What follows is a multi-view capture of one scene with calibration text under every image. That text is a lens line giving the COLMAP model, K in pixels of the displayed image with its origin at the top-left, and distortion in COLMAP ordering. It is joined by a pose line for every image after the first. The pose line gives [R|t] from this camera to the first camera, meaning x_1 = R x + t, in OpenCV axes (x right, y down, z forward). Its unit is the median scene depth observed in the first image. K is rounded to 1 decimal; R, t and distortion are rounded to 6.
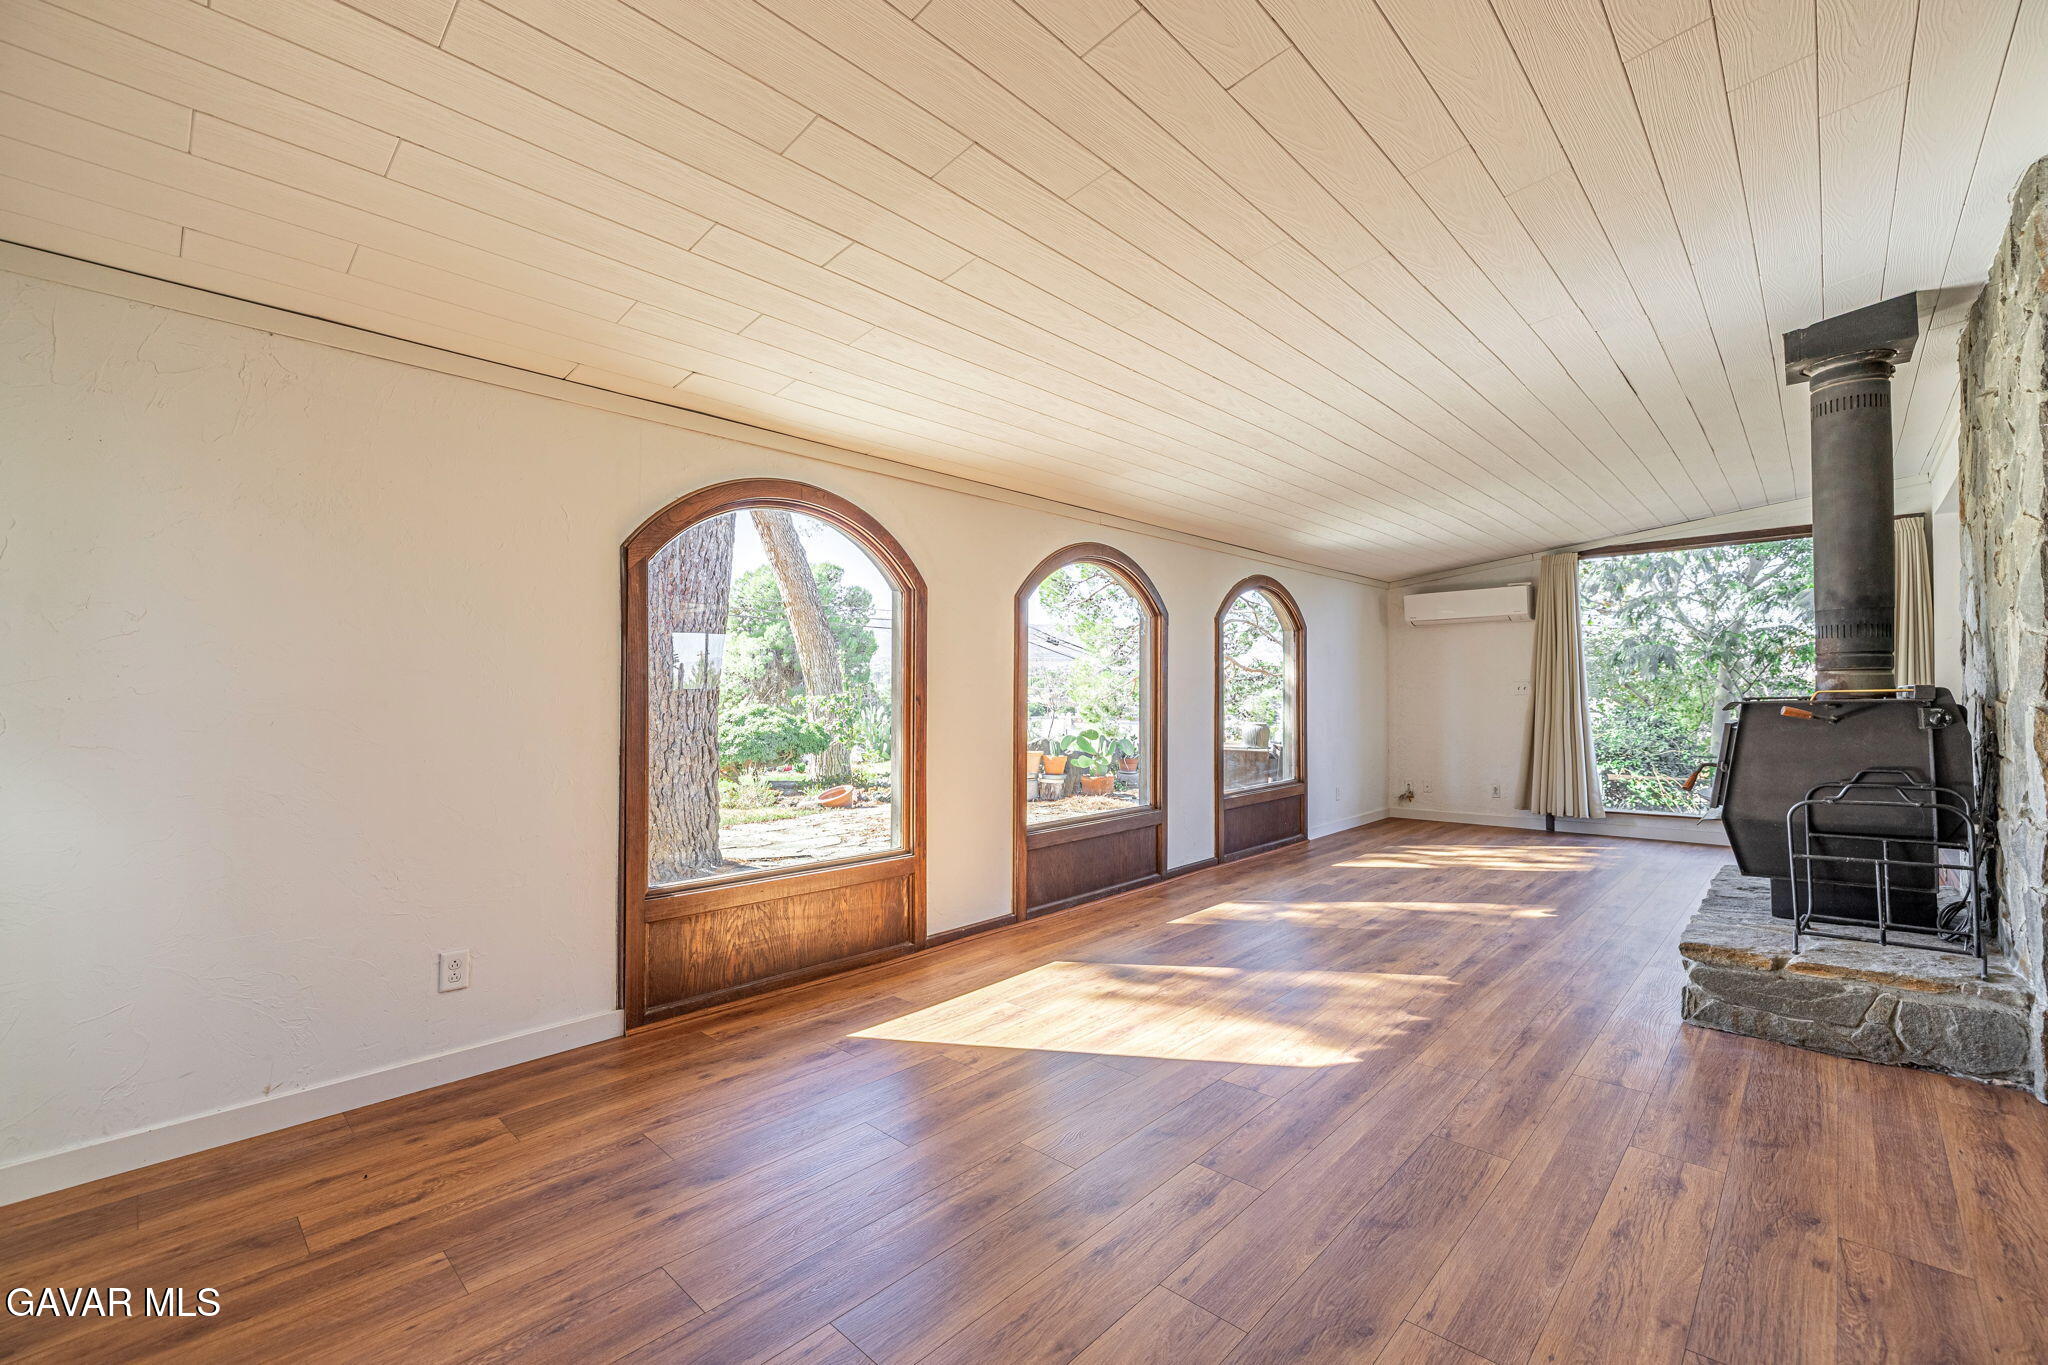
lens RADIAL K [[852.1, 0, 1026.1], [0, 852.1, 689.5], [0, 0, 1]] dist [-0.002625, -0.000327]
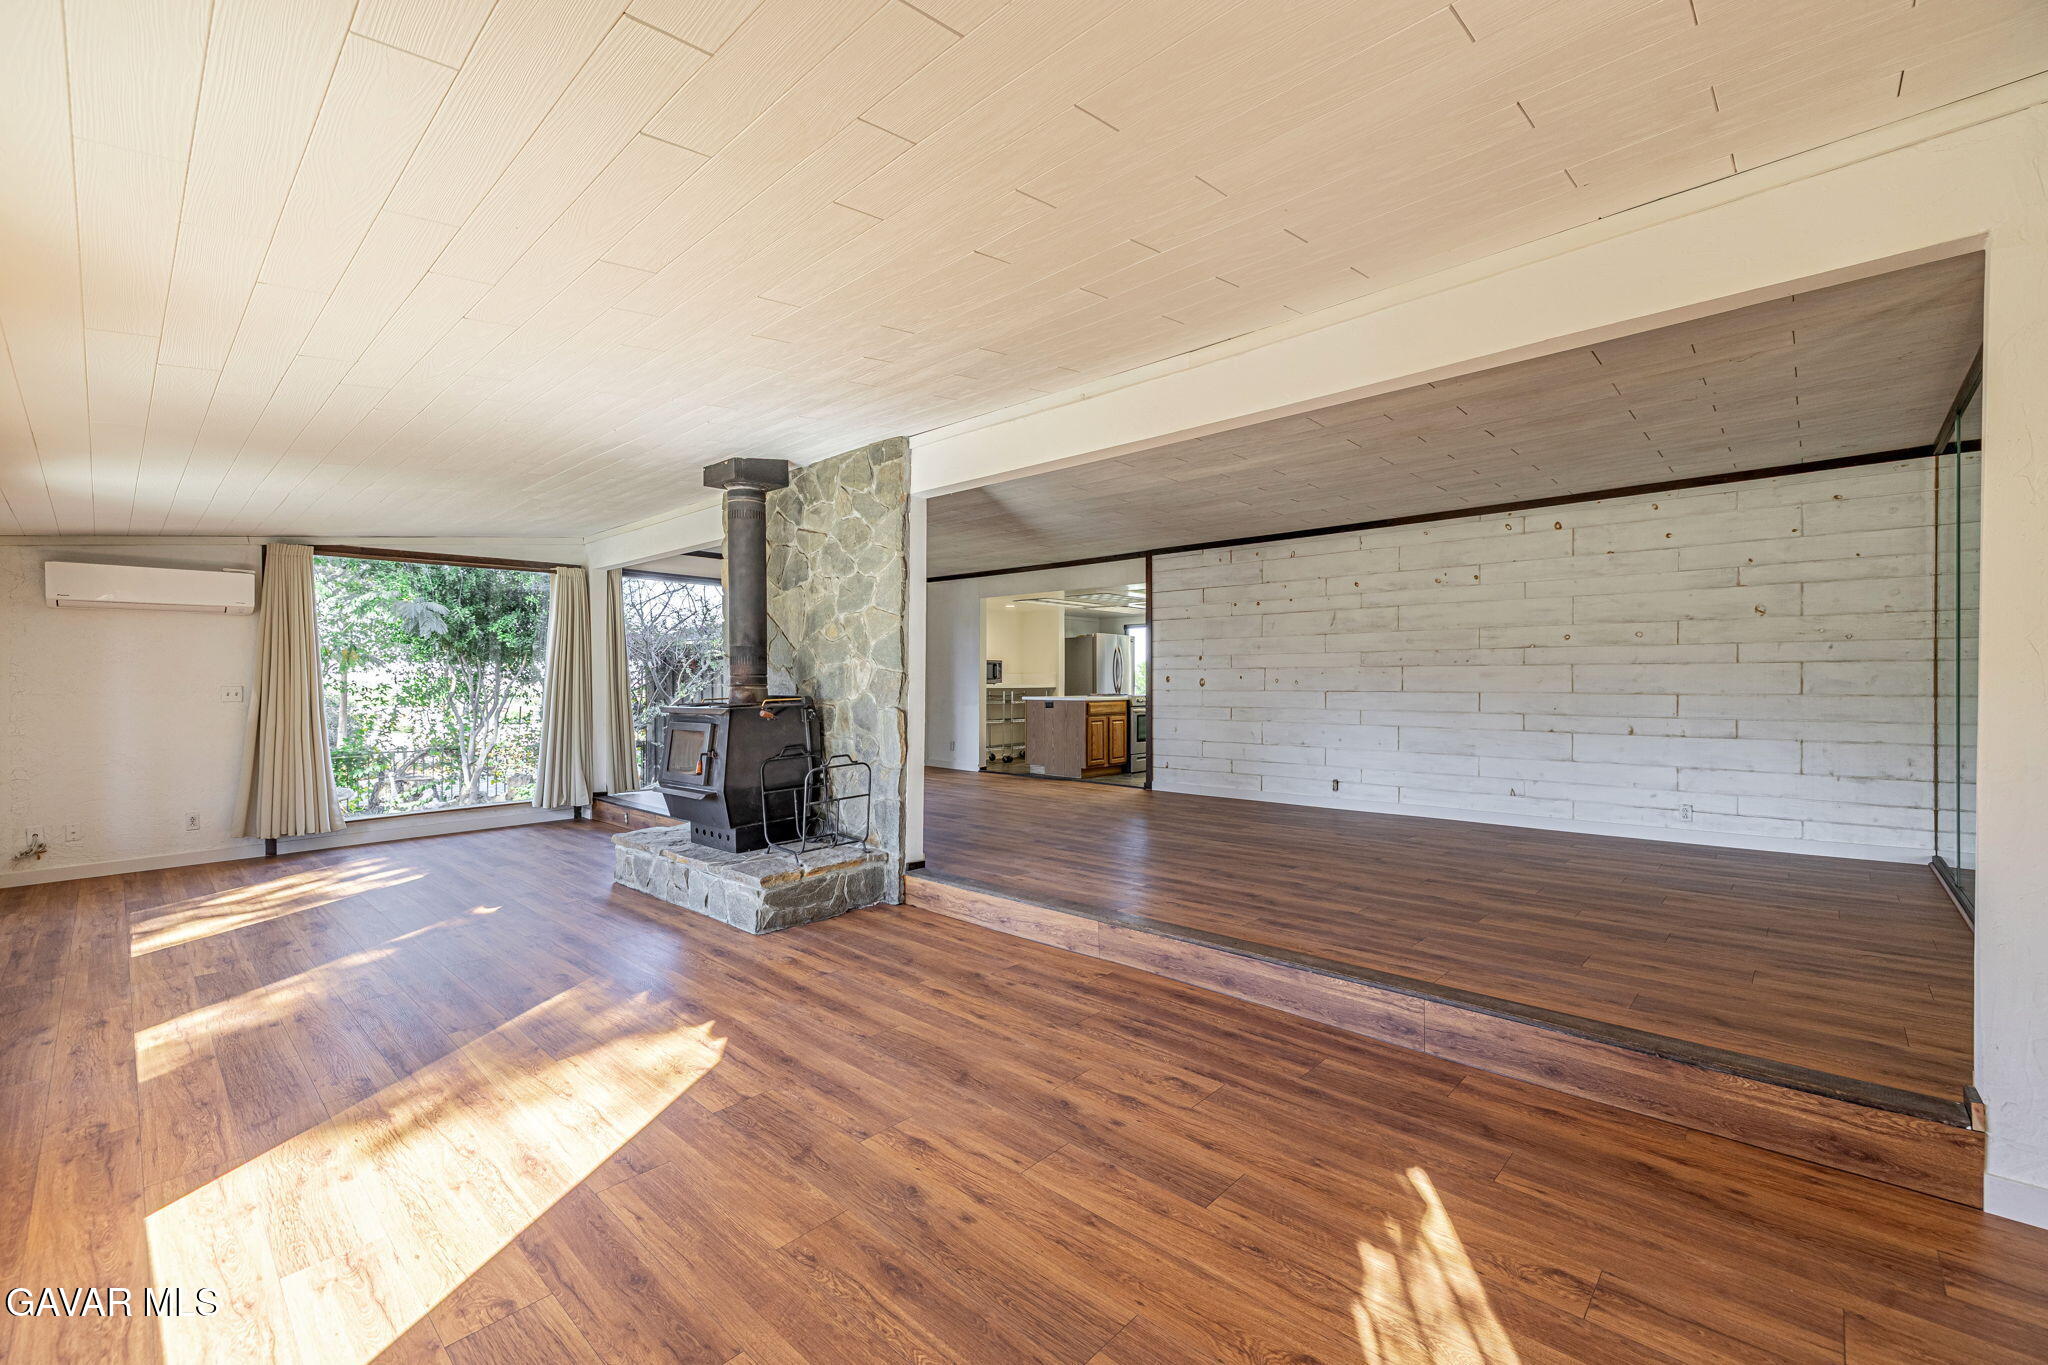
lens RADIAL K [[852.1, 0, 1014.4], [0, 852.1, 683.5], [0, 0, 1]] dist [-0.002625, -0.000327]
pose [[-0.000308, 0.001685, 0.999999, -0.773585], [0.000995, 0.999998, -0.001685, -0.029933], [-0.999999, 0.000994, -0.000310, 0.685650]]
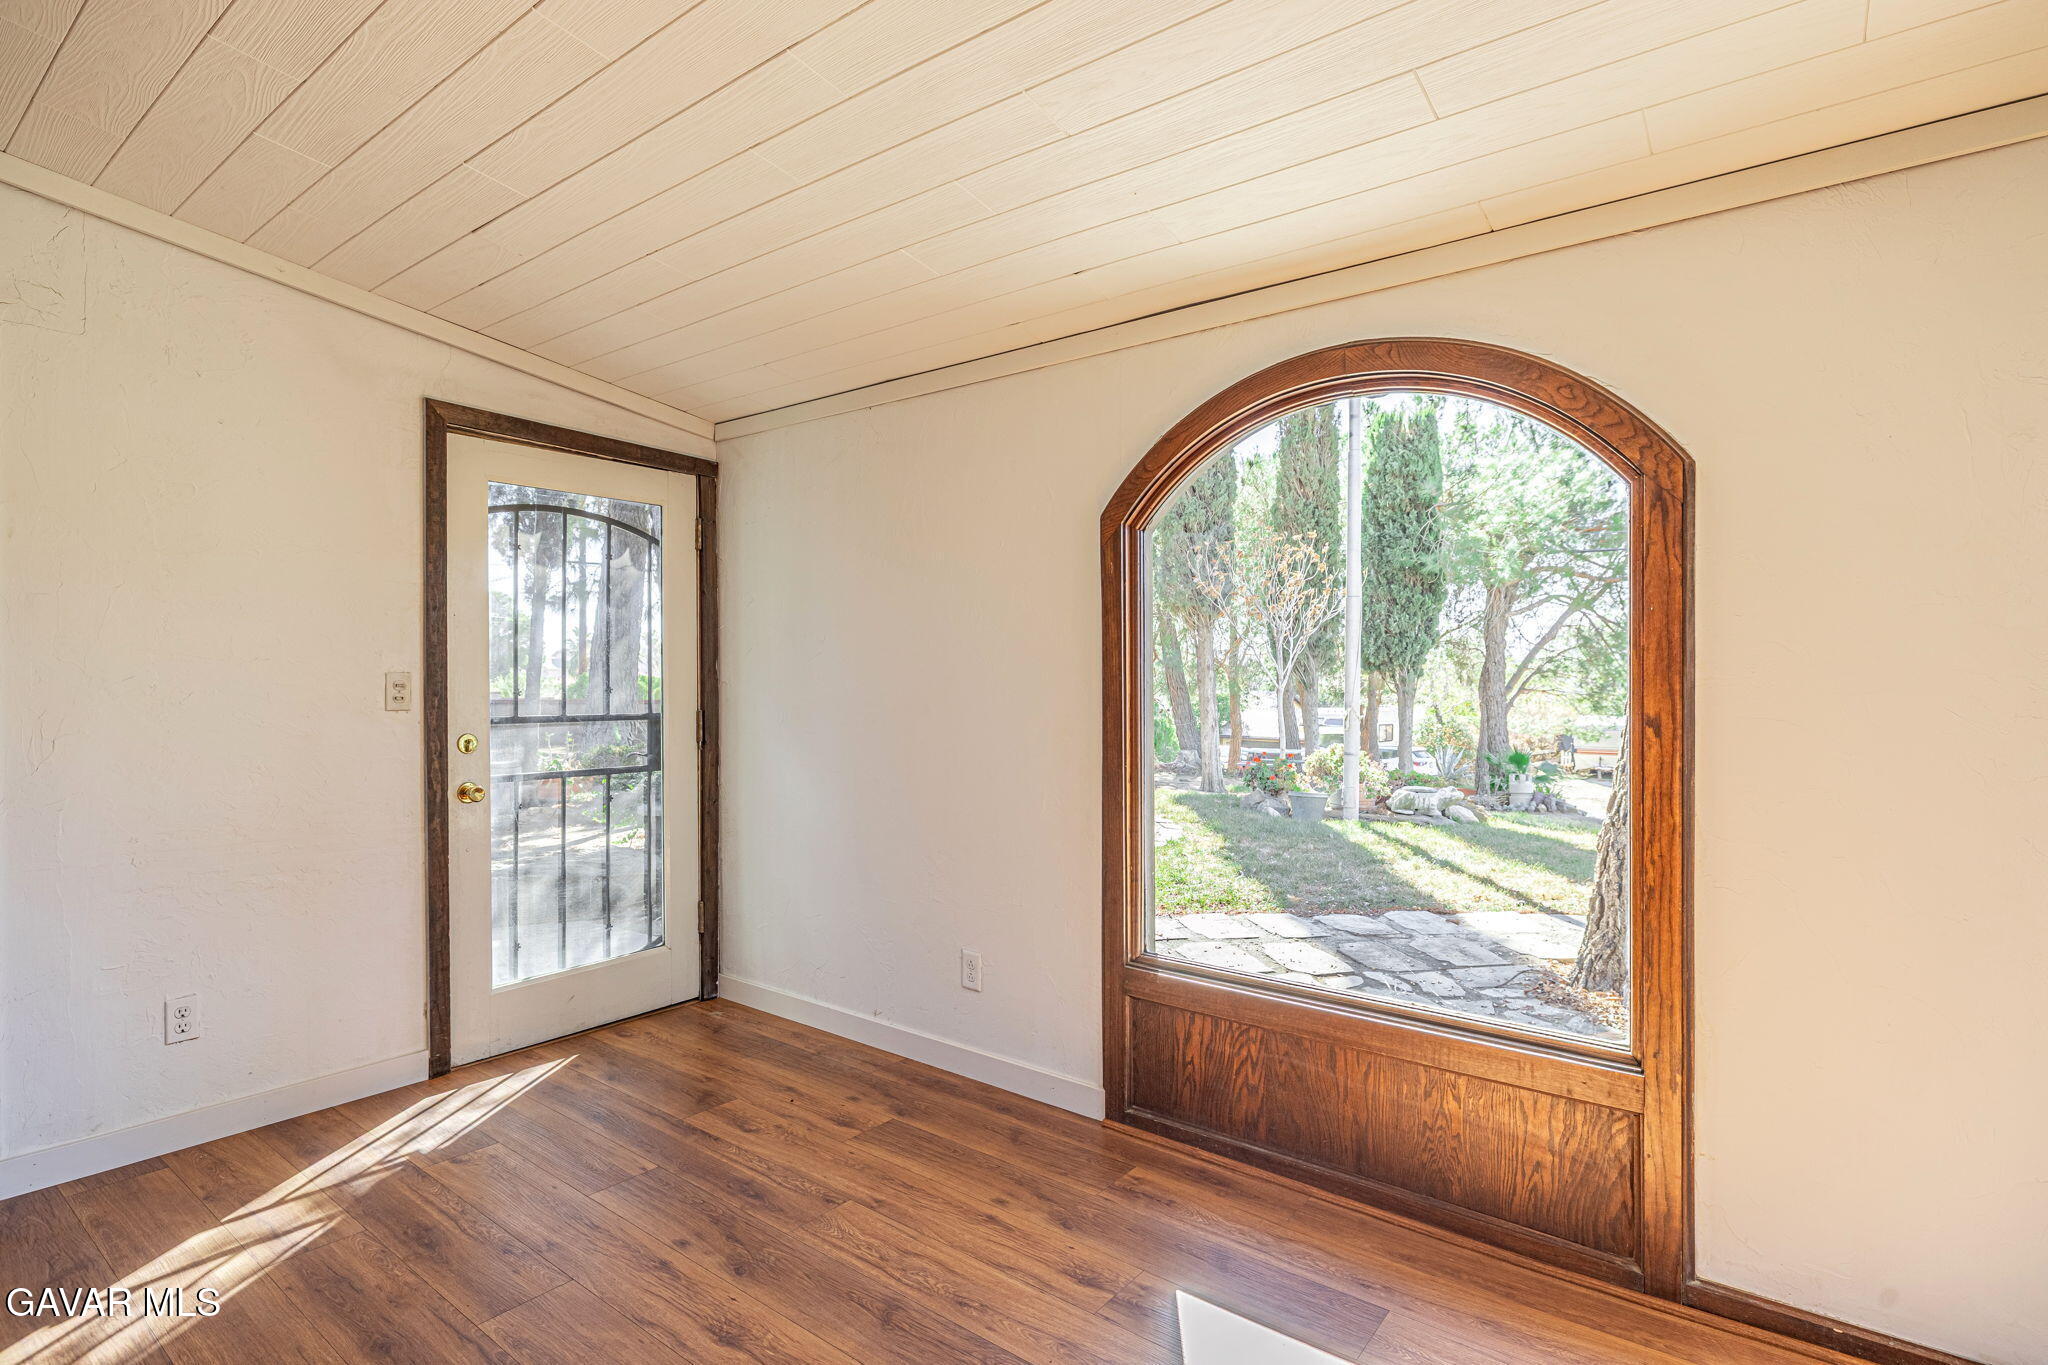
lens RADIAL K [[995.5, 0, 1030.6], [0, 995.5, 689.1], [0, 0, 1]] dist [-0.004989, -0.000148]
pose [[0.104103, 0.003460, -0.994561, 0.371833], [0.002022, 0.999991, 0.003691, -0.008775], [0.994564, -0.002395, 0.104095, 0.671292]]
